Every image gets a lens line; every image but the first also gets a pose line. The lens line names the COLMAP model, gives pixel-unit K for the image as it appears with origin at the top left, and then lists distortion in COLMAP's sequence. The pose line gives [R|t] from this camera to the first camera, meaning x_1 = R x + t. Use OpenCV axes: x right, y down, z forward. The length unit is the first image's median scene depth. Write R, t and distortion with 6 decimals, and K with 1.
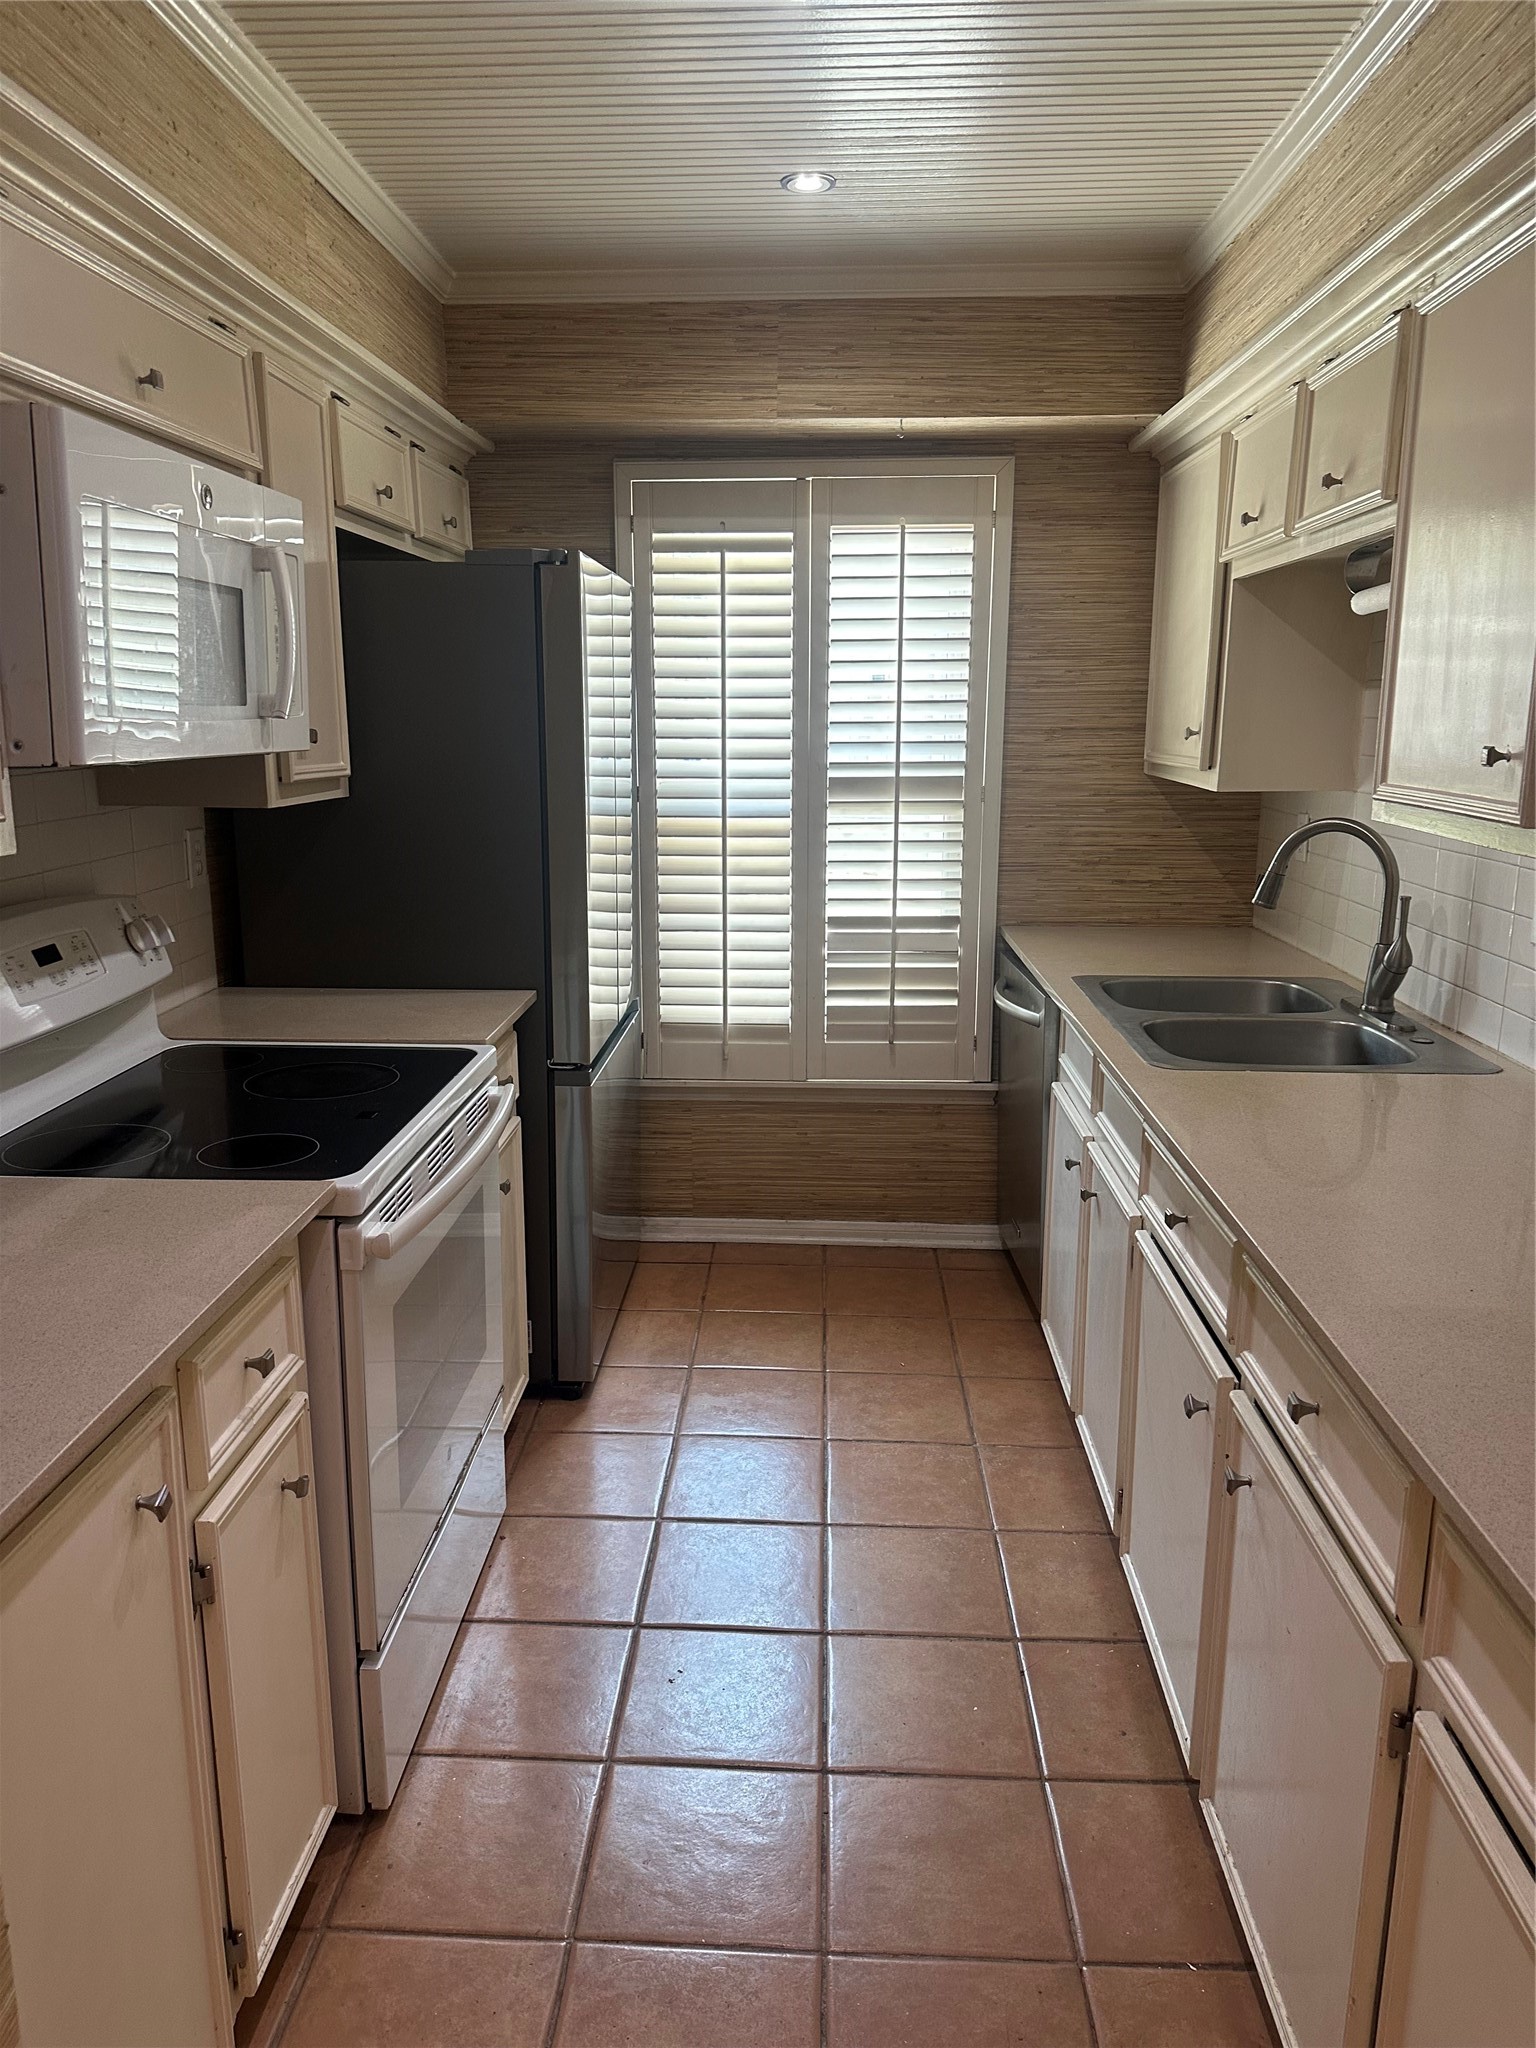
lens RADIAL K [[1393.9, 0, 768.0], [0, 1393.9, 1024.0], [0, 0, 1]] dist [0.188658, -0.342411]
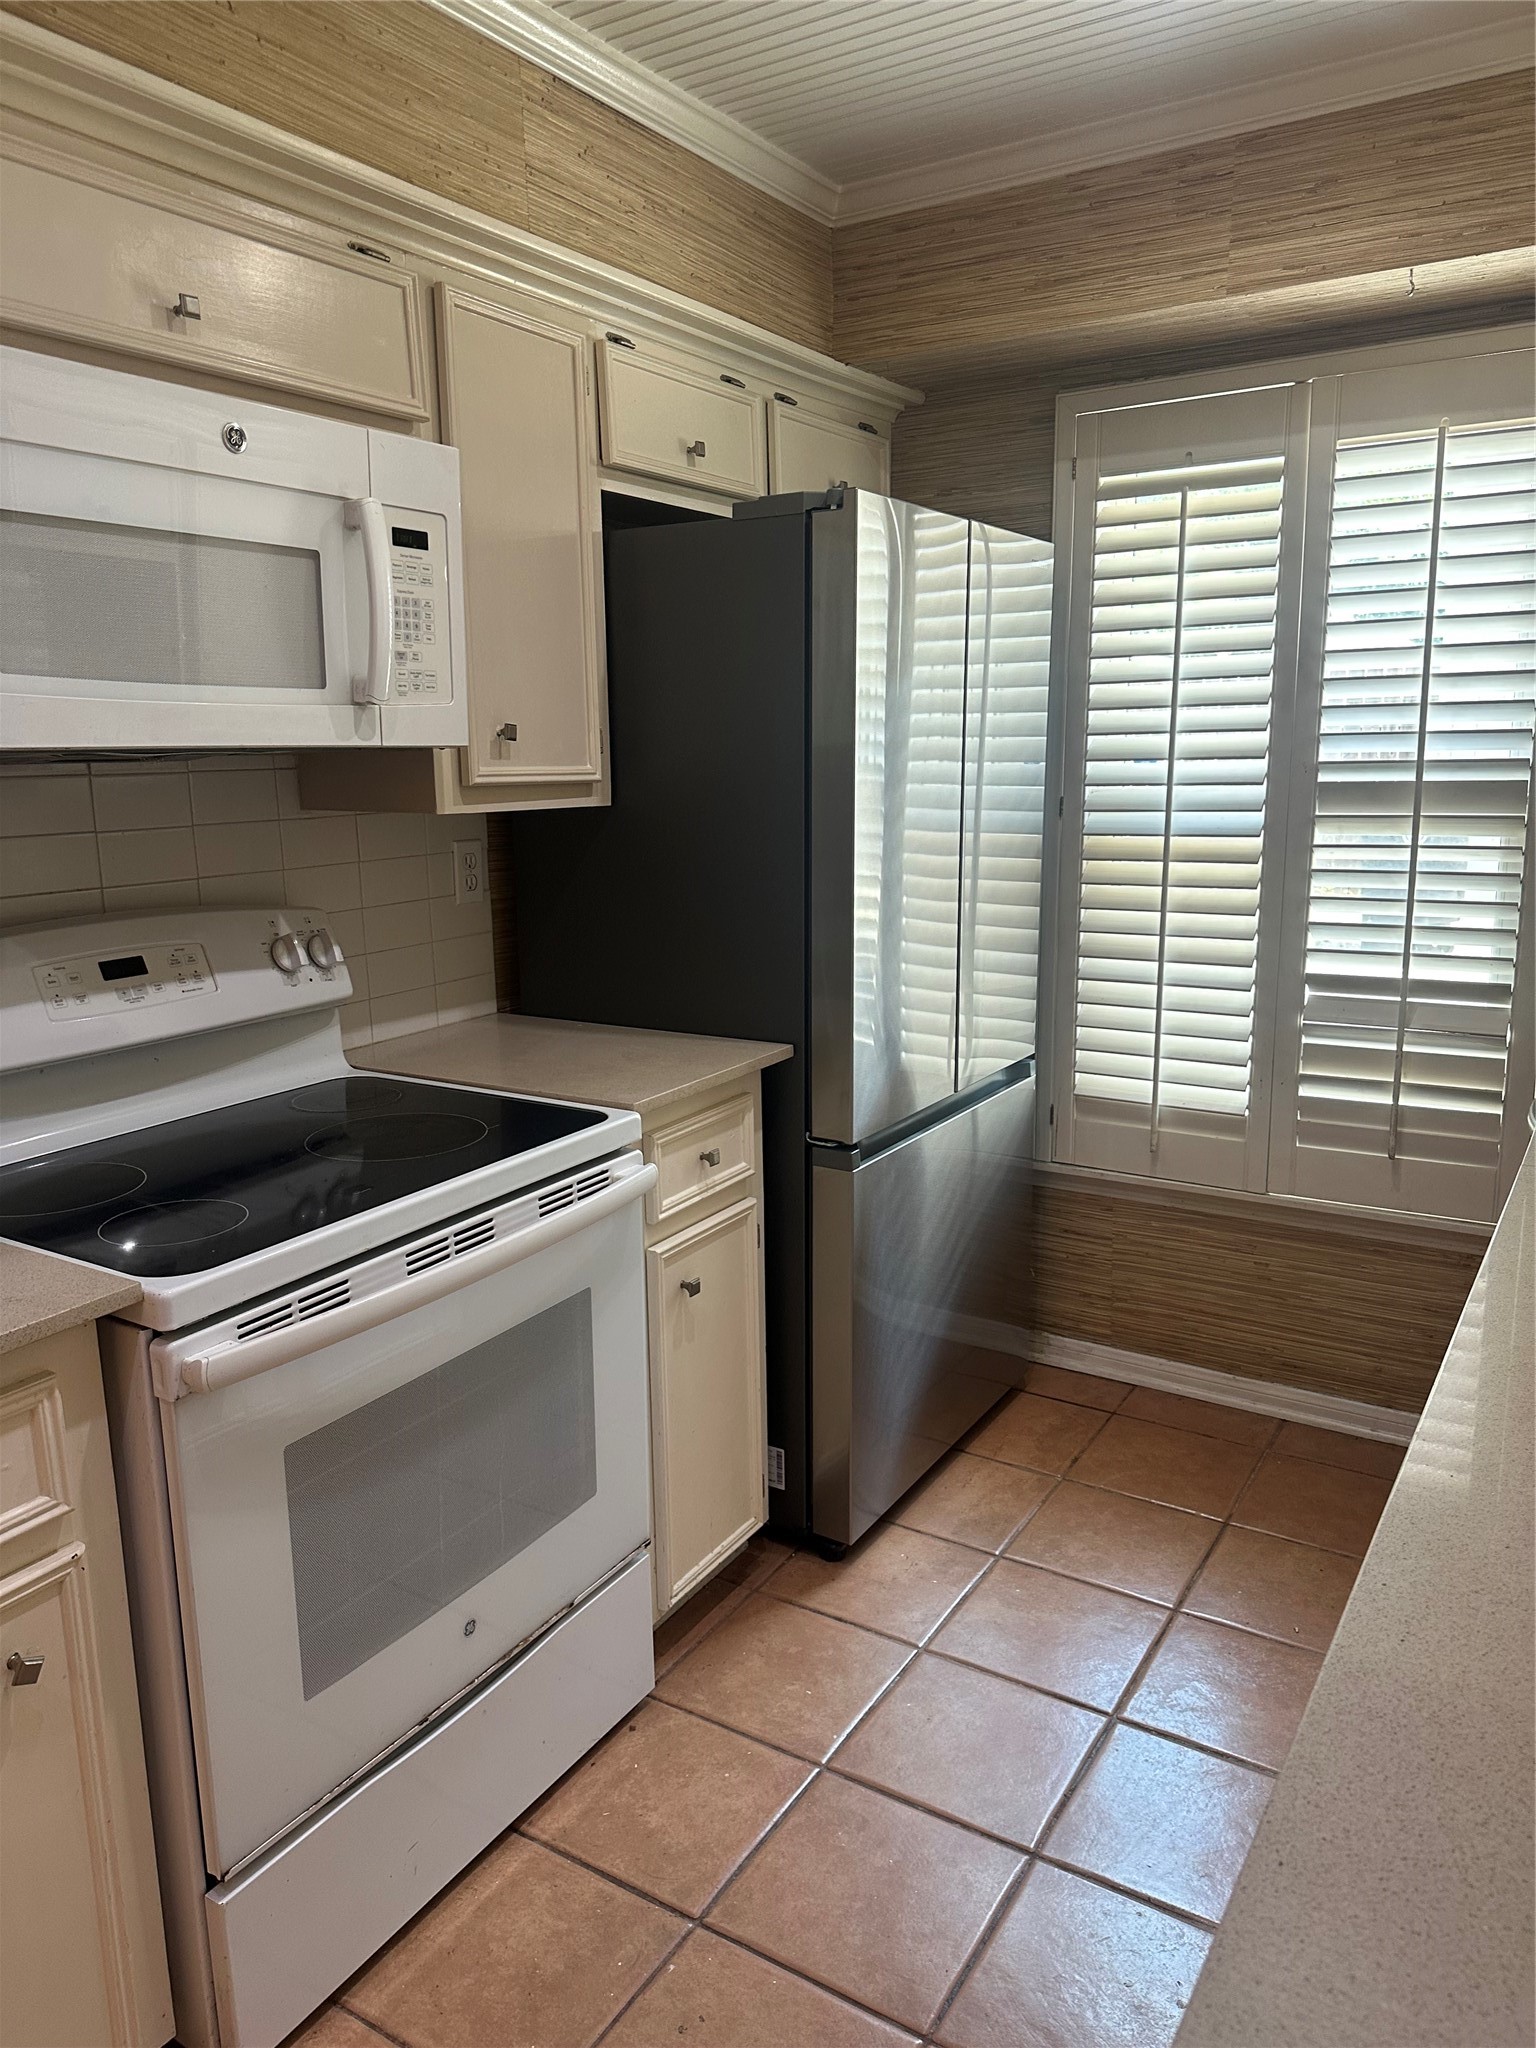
lens RADIAL K [[1439.4, 0, 768.0], [0, 1439.4, 1024.0], [0, 0, 1]] dist [0.054468, -0.054829]
pose [[0.872869, 0.080417, -0.481282, 0.170575], [-0.089665, 0.995965, 0.003795, -0.029859], [0.479645, 0.039842, 0.876558, 0.217562]]
